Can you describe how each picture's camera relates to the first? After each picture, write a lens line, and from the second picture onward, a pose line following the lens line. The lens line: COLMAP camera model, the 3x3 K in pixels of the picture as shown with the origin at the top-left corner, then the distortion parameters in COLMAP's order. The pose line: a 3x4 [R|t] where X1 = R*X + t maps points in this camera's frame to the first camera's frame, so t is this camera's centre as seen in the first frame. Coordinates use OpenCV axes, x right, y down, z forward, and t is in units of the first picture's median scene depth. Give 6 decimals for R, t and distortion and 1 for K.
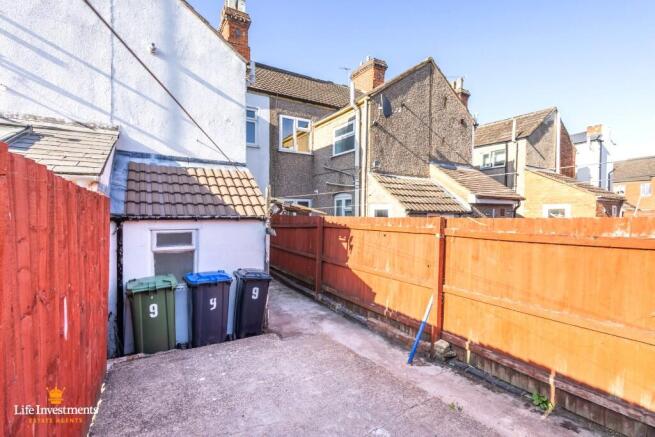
lens RADIAL K [[307.8, 0, 337.8], [0, 307.8, 218.4], [0, 0, 1]] dist [0.005556, 0.000016]
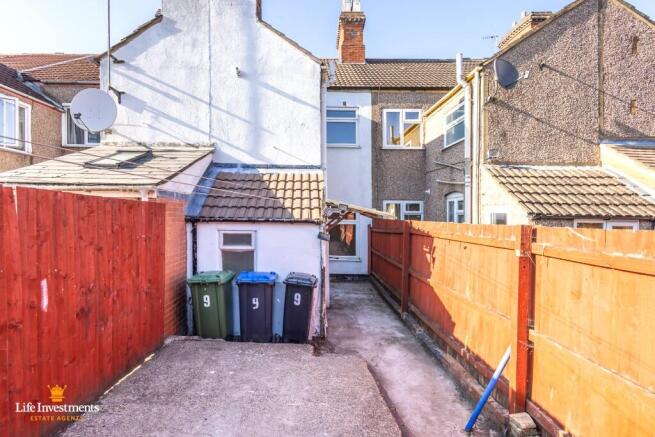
lens RADIAL K [[321.6, 0, 309.3], [0, 321.6, 216.3], [0, 0, 1]] dist [0.005477, -0.000290]
pose [[0.841183, 0.008614, -0.540682, 0.266333], [-0.017589, 0.999780, -0.011436, -0.005817], [0.540464, 0.019130, 0.841150, 0.144282]]
